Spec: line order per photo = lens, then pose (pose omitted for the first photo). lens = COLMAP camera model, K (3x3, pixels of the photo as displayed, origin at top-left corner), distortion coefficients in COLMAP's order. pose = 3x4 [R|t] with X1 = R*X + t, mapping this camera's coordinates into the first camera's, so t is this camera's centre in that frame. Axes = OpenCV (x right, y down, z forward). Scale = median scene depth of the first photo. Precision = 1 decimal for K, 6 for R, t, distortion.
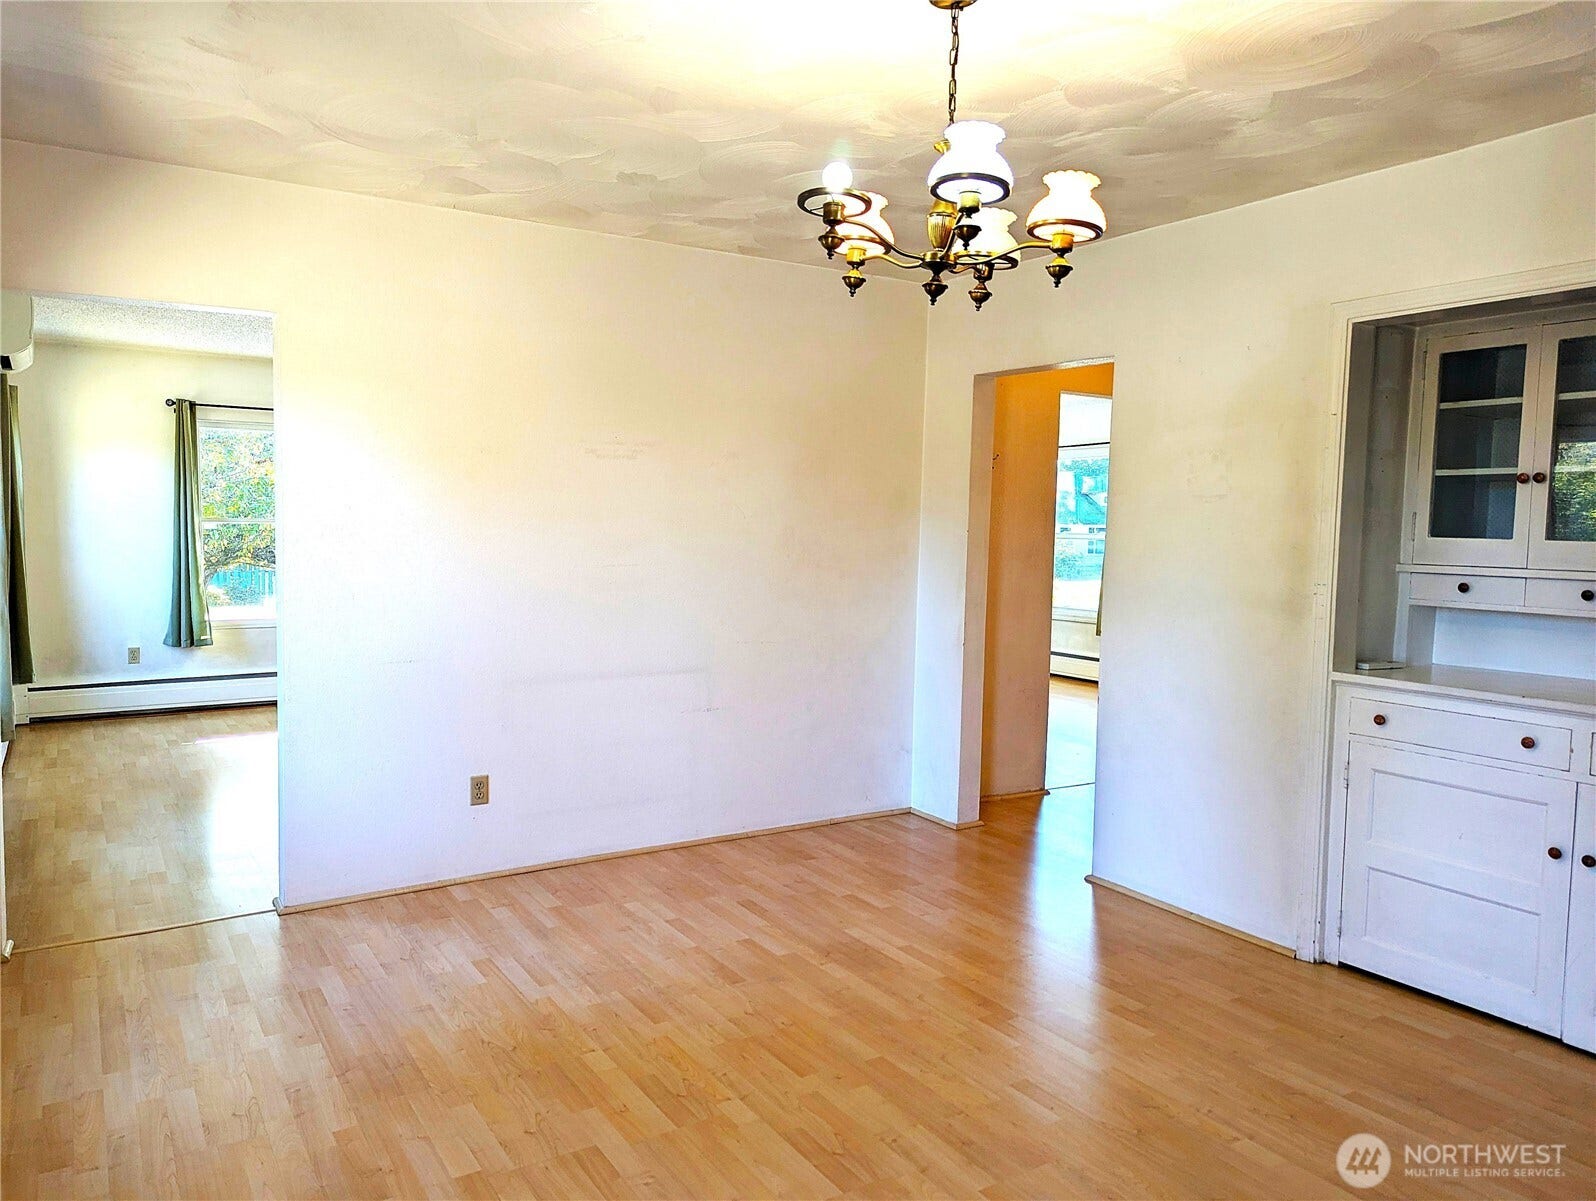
lens RADIAL K [[1098.4, 0, 782.6], [0, 1098.4, 599.2], [0, 0, 1]] dist [0.032720, -0.025634]
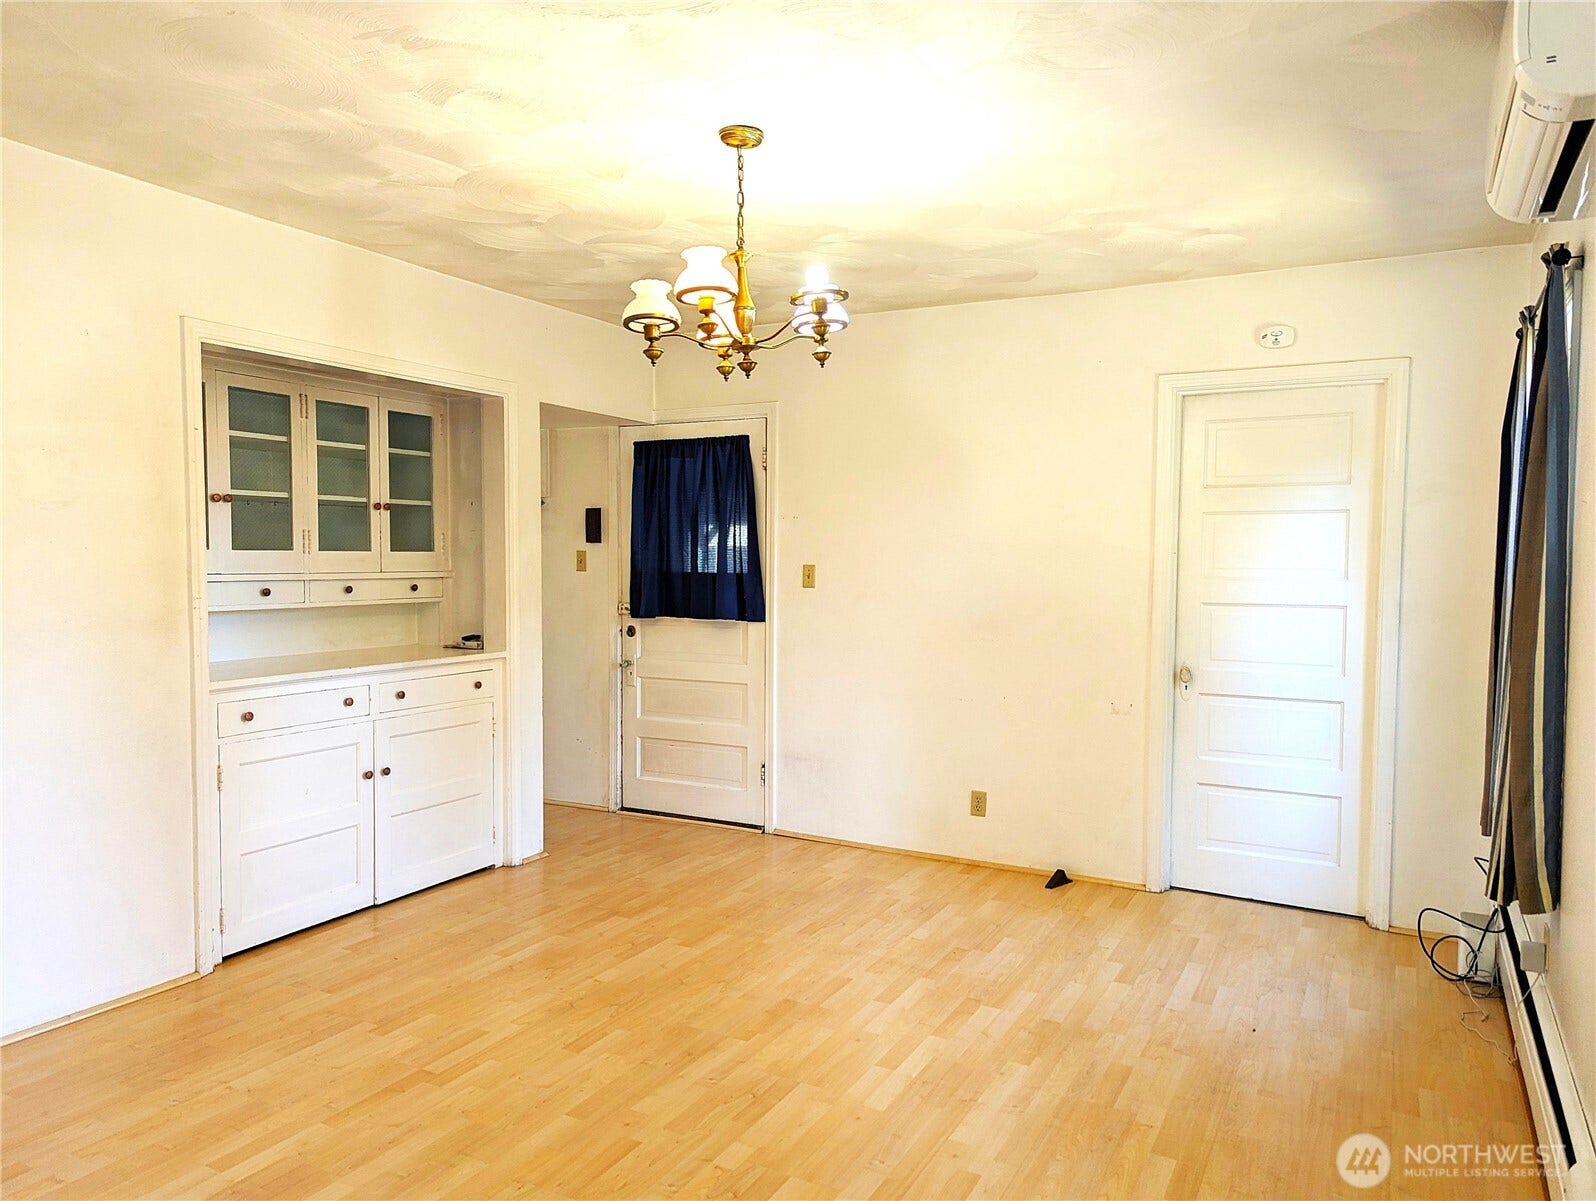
lens RADIAL K [[1098.4, 0, 783.7], [0, 1098.4, 607.6], [0, 0, 1]] dist [0.032720, -0.025634]
pose [[-0.479909, -0.066344, 0.874806, -0.755336], [0.040555, 0.994393, 0.097661, -0.094949], [-0.876381, 0.082346, -0.474527, 1.184439]]
